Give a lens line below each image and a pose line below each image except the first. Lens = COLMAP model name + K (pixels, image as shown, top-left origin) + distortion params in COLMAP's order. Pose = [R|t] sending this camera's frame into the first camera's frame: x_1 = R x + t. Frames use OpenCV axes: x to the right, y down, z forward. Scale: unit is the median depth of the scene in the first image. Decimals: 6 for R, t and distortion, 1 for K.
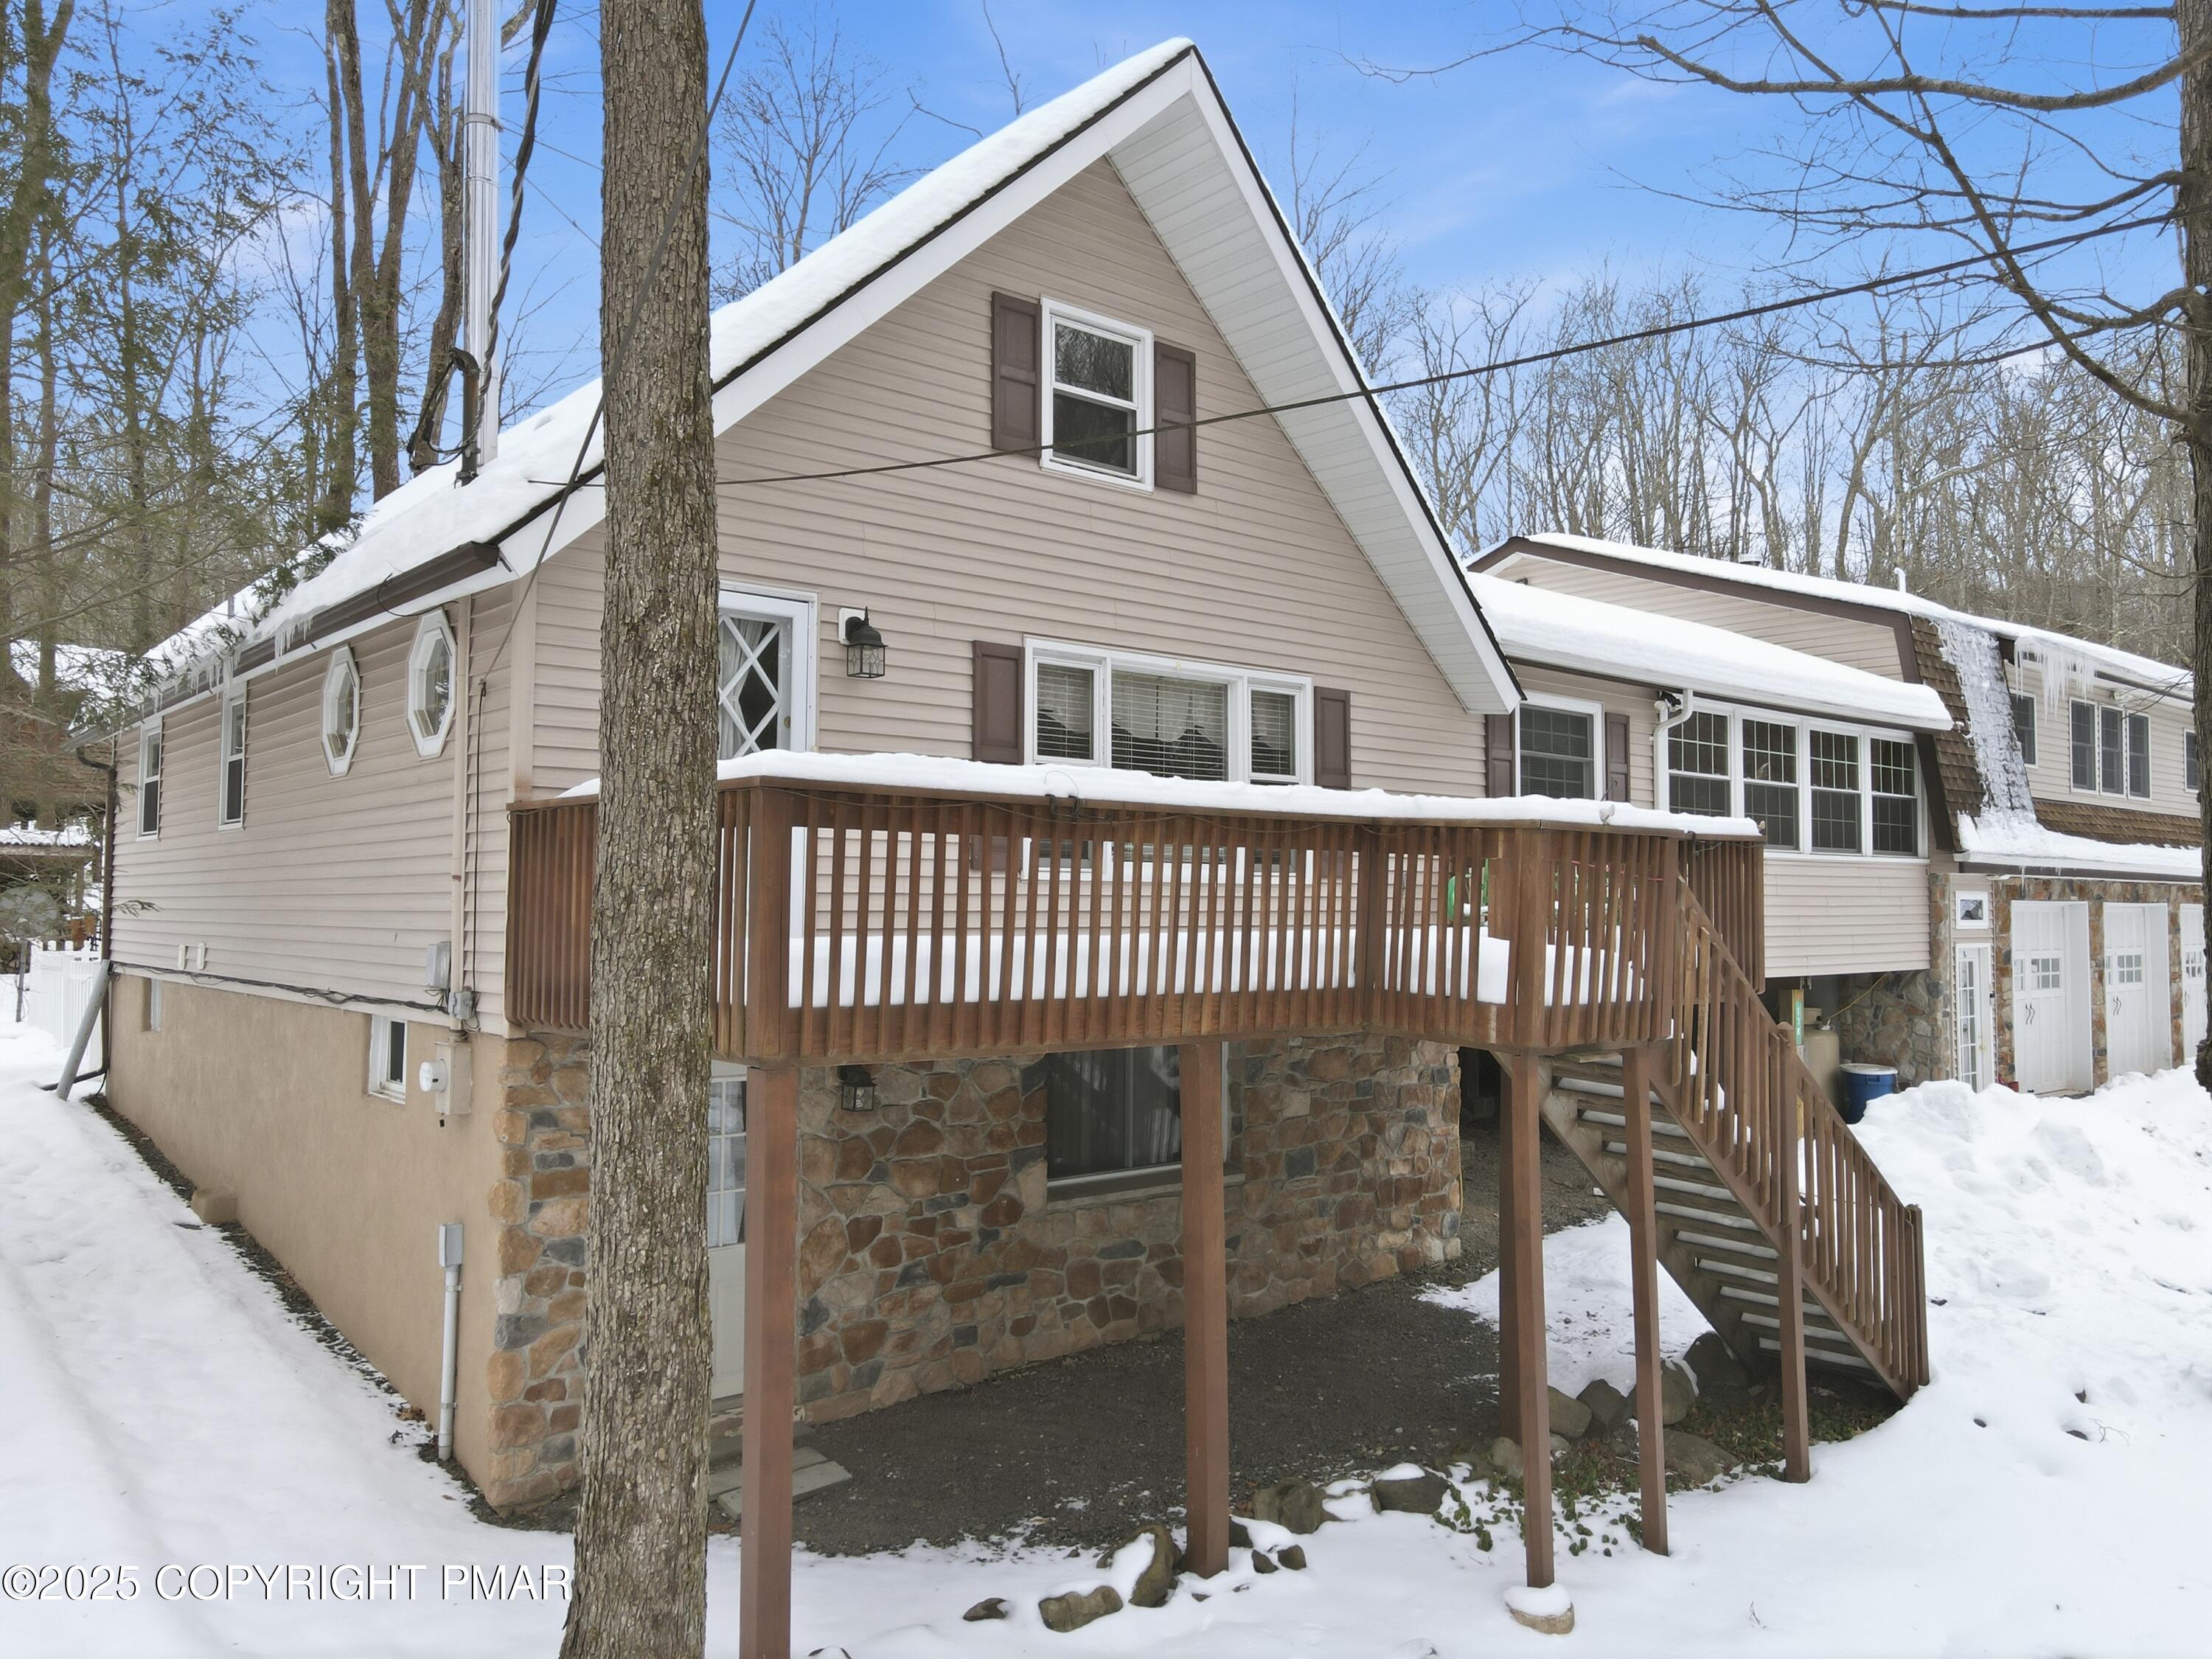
lens RADIAL K [[1619.7, 0, 1114.2], [0, 1619.7, 863.4], [0, 0, 1]] dist [-0.001432, 0.032503]
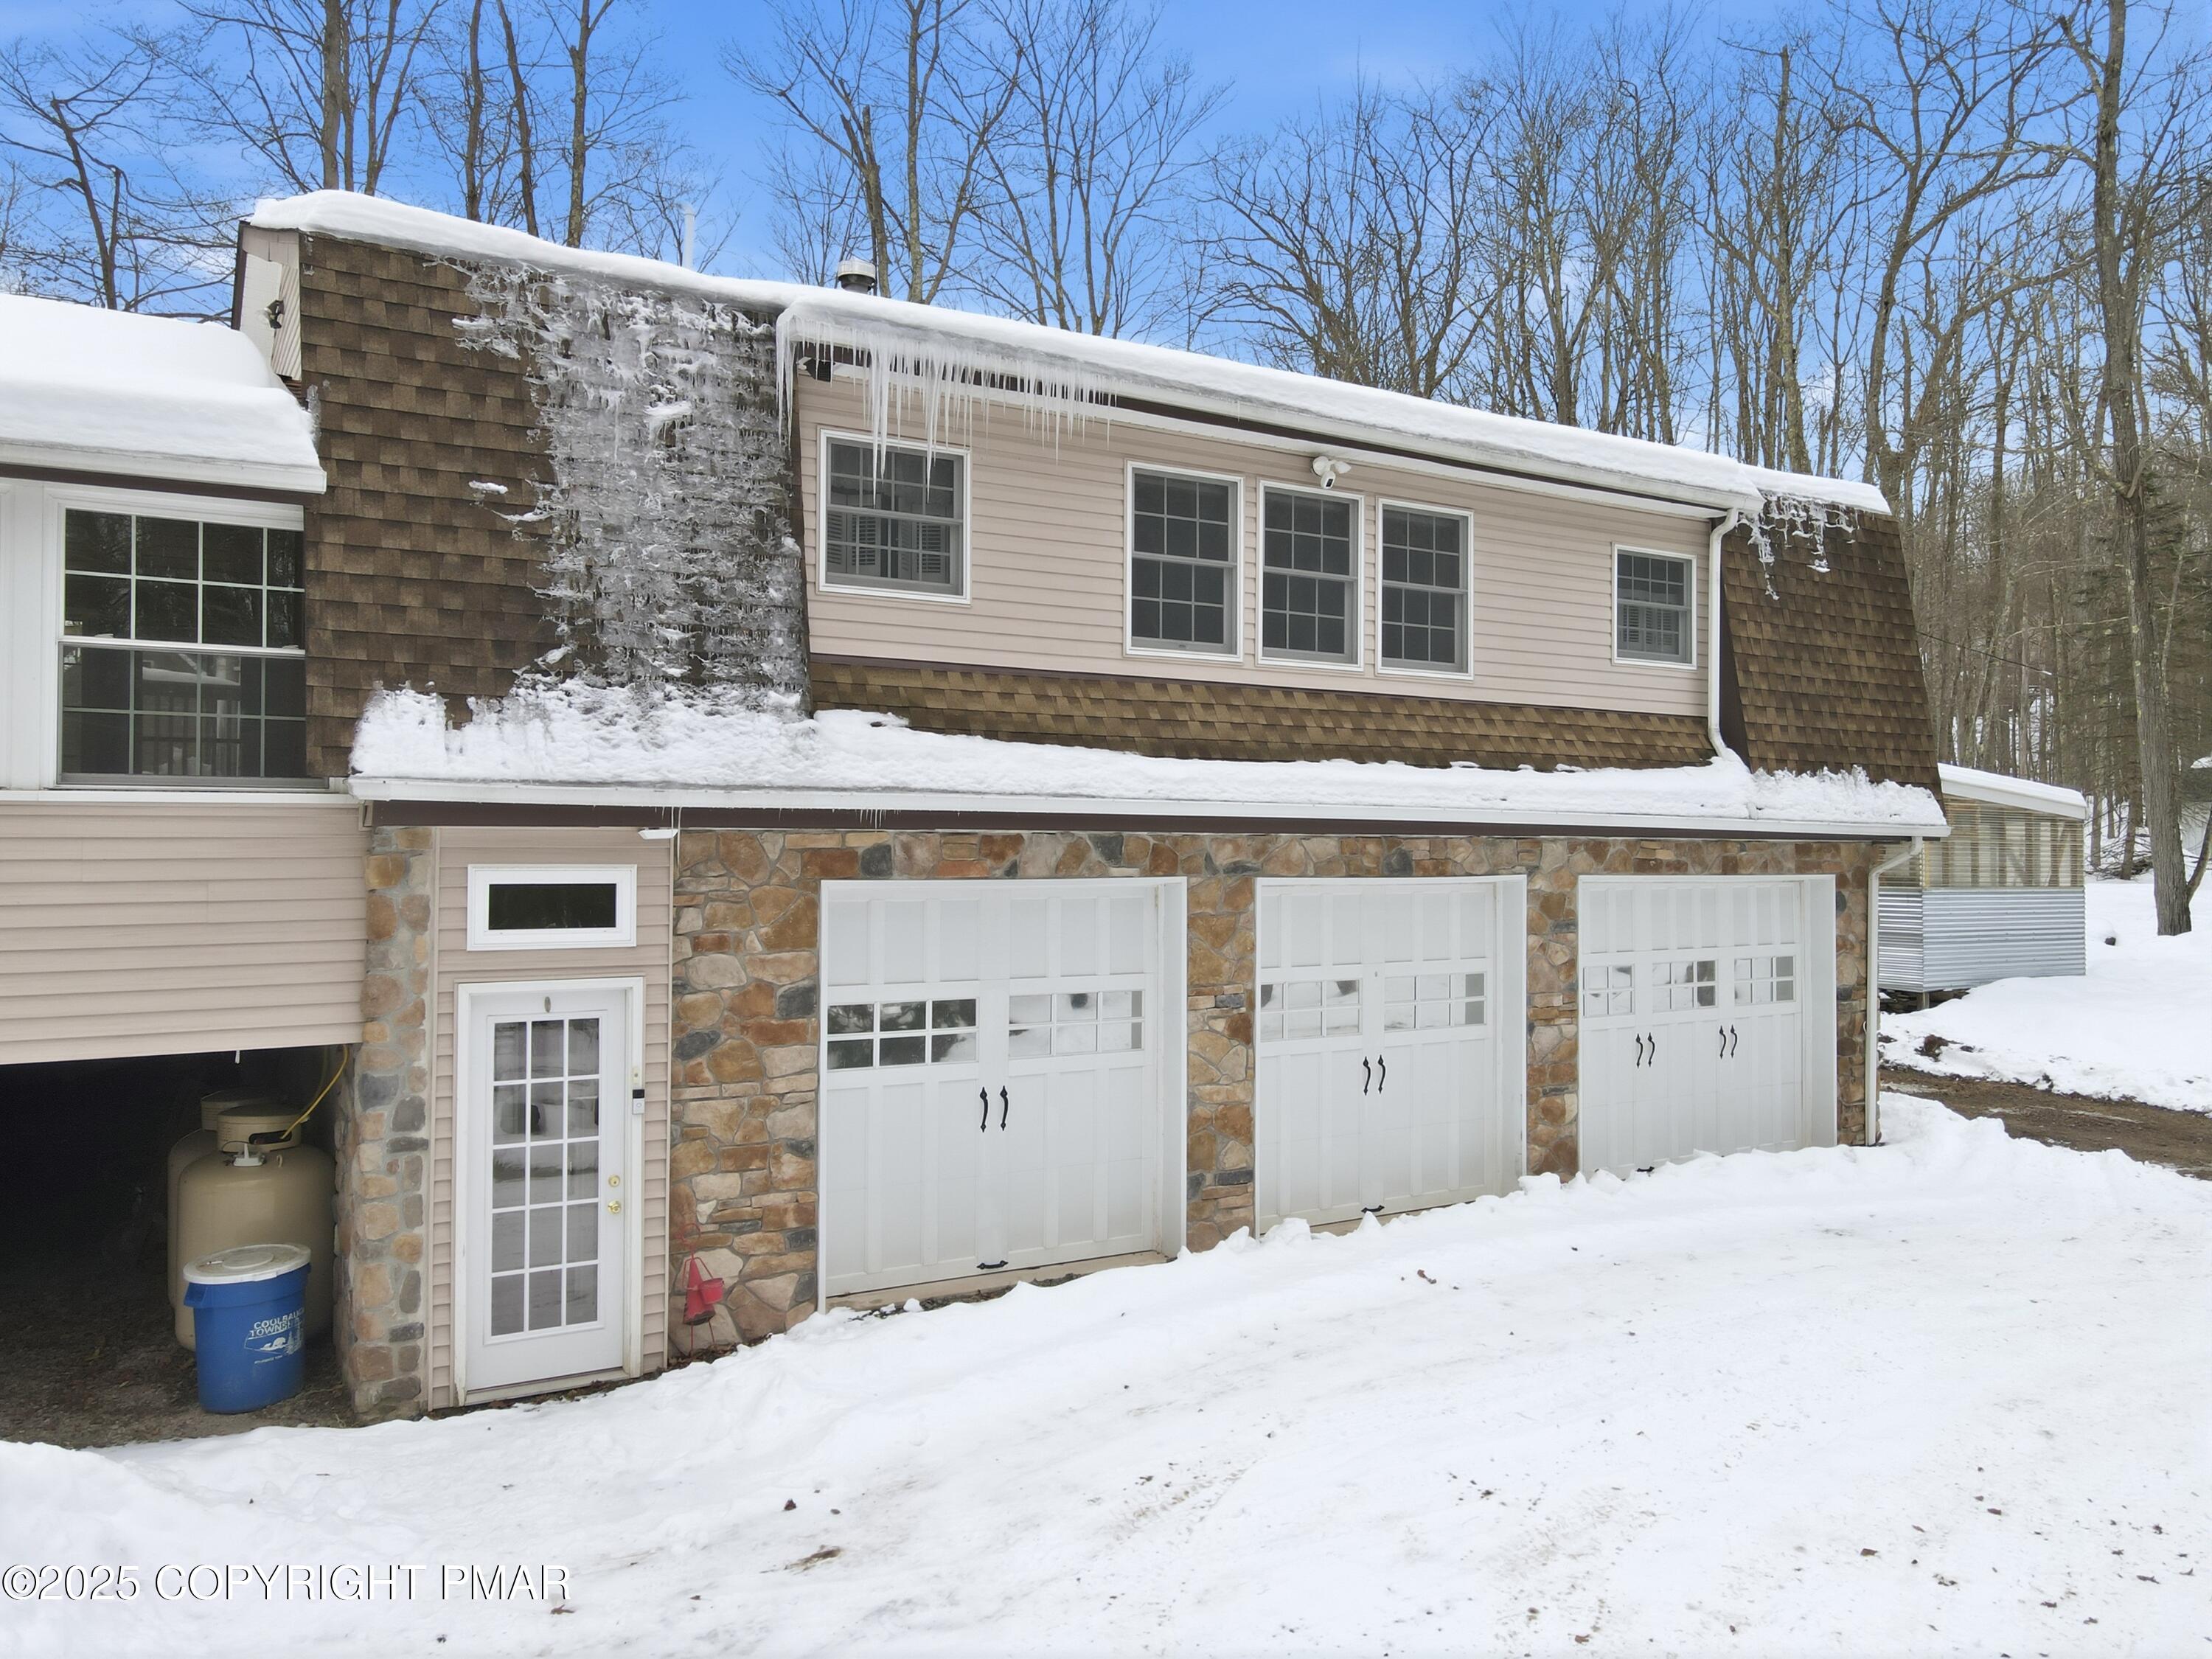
lens RADIAL K [[1672.1, 0, 1158.2], [0, 1672.1, 822.8], [0, 0, 1]] dist [-0.003045, 0.008944]
pose [[0.989836, -0.000921, -0.142211, 0.821657], [0.003390, 0.999848, 0.017122, -0.002233], [0.142173, -0.017430, 0.989688, 0.614707]]
